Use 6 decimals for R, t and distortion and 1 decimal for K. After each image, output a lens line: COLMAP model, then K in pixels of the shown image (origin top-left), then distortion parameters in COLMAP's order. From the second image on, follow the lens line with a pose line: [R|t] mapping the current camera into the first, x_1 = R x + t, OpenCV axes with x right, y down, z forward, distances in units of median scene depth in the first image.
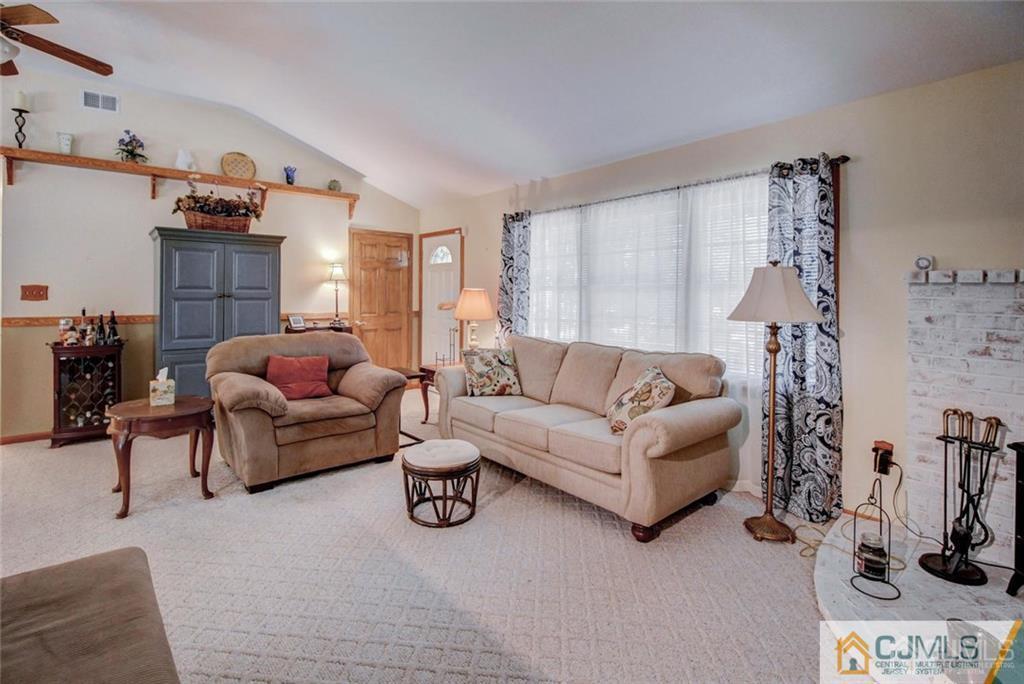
lens RADIAL K [[487.7, 0, 499.9], [0, 487.7, 297.1], [0, 0, 1]] dist [0.000677, -0.008376]
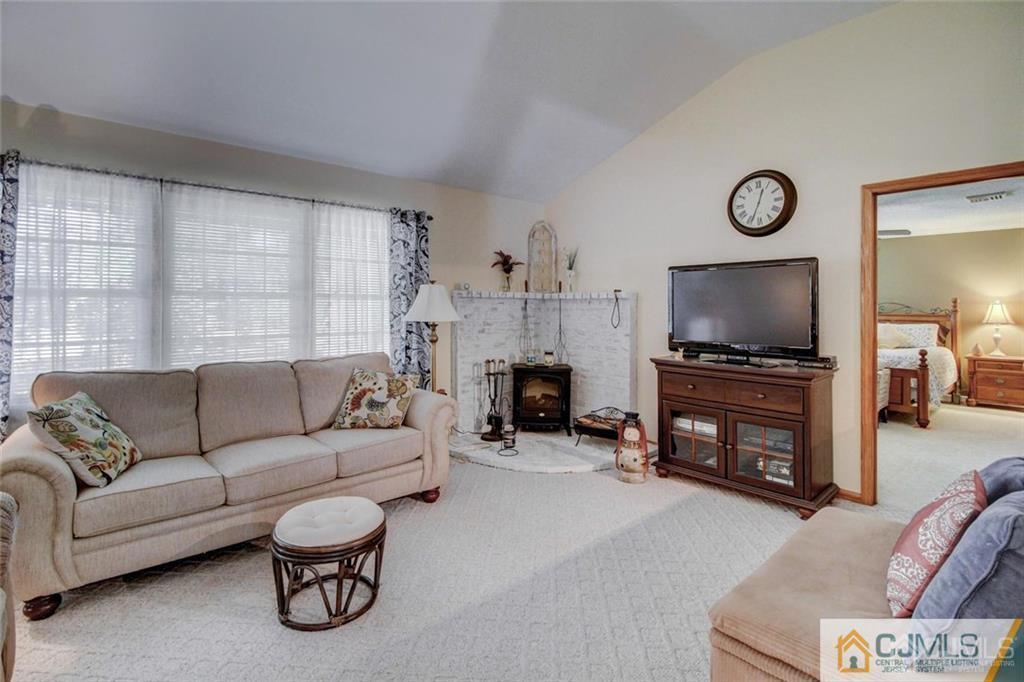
lens RADIAL K [[489.8, 0, 514.2], [0, 489.8, 305.9], [0, 0, 1]] dist [0.004097, -0.009022]
pose [[-0.042219, -0.006561, 0.999087, -0.884183], [0.003355, 0.999972, 0.006708, -0.005799], [-0.999103, 0.003636, -0.042196, 0.769250]]
